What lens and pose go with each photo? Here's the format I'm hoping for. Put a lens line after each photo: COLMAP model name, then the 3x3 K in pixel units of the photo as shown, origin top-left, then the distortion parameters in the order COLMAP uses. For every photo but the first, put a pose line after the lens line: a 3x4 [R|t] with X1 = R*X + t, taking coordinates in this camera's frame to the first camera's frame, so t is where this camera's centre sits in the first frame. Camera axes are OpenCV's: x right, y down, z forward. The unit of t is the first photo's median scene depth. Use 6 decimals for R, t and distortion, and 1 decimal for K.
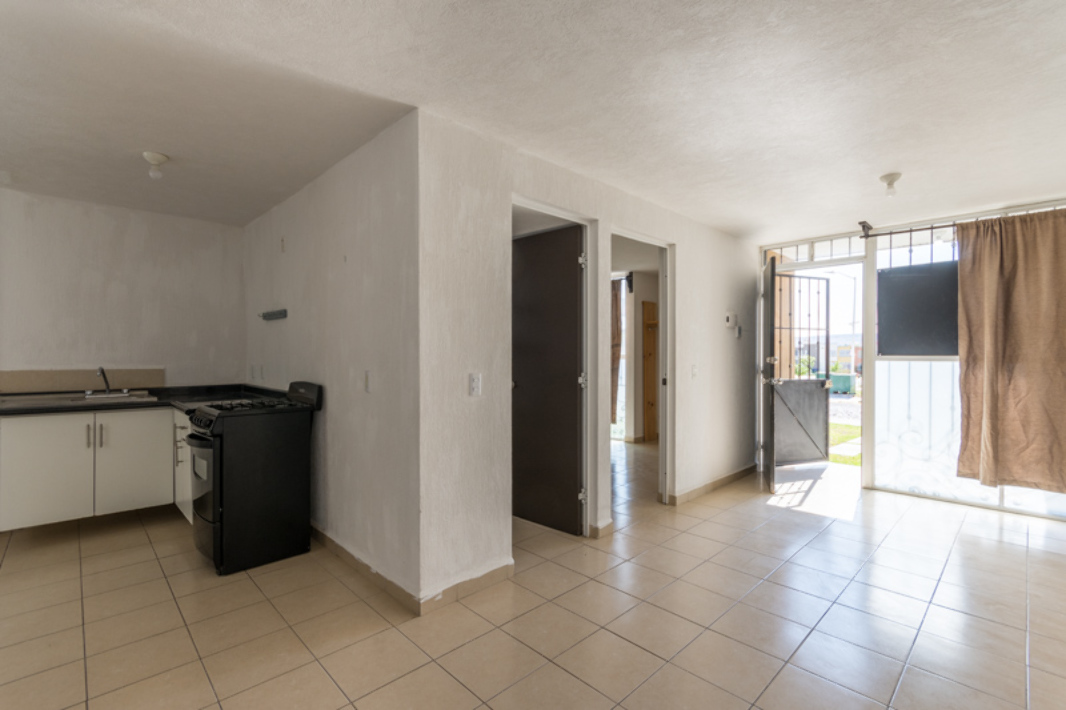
lens RADIAL K [[491.1, 0, 525.3], [0, 491.1, 356.0], [0, 0, 1]] dist [0.003714, -0.000032]
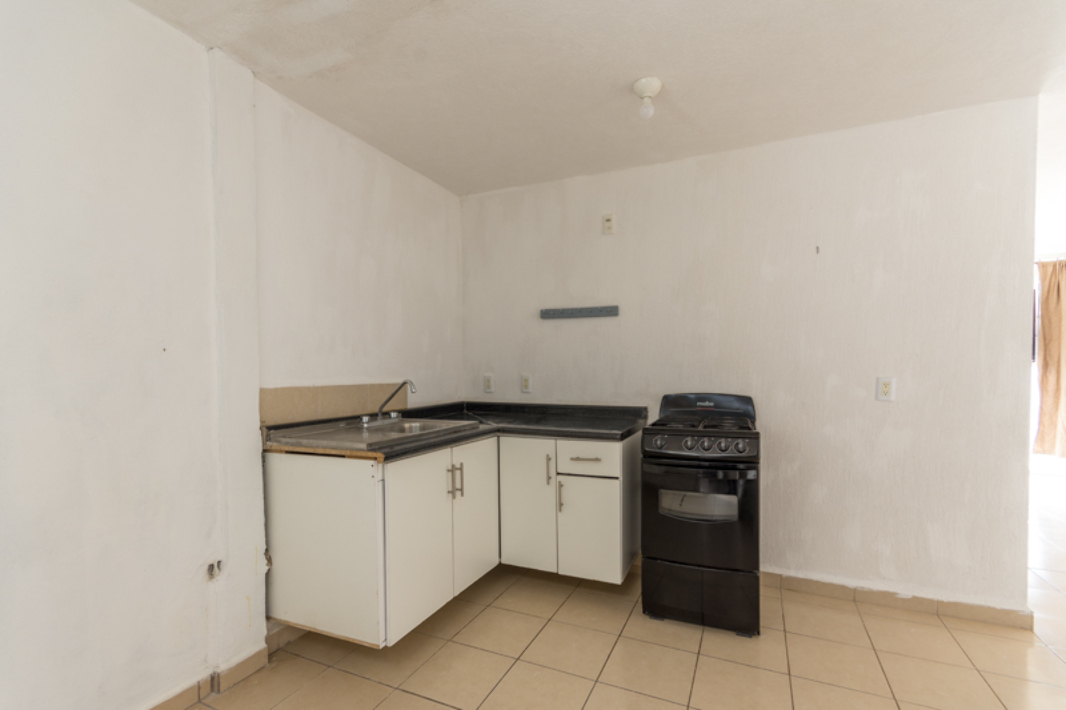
lens RADIAL K [[491.1, 0, 522.6], [0, 491.1, 376.3], [0, 0, 1]] dist [0.003714, -0.000032]
pose [[0.925764, -0.011615, 0.377923, -0.941699], [0.006132, 0.999858, 0.015708, 0.007728], [-0.378051, -0.012224, 0.925704, 0.308792]]
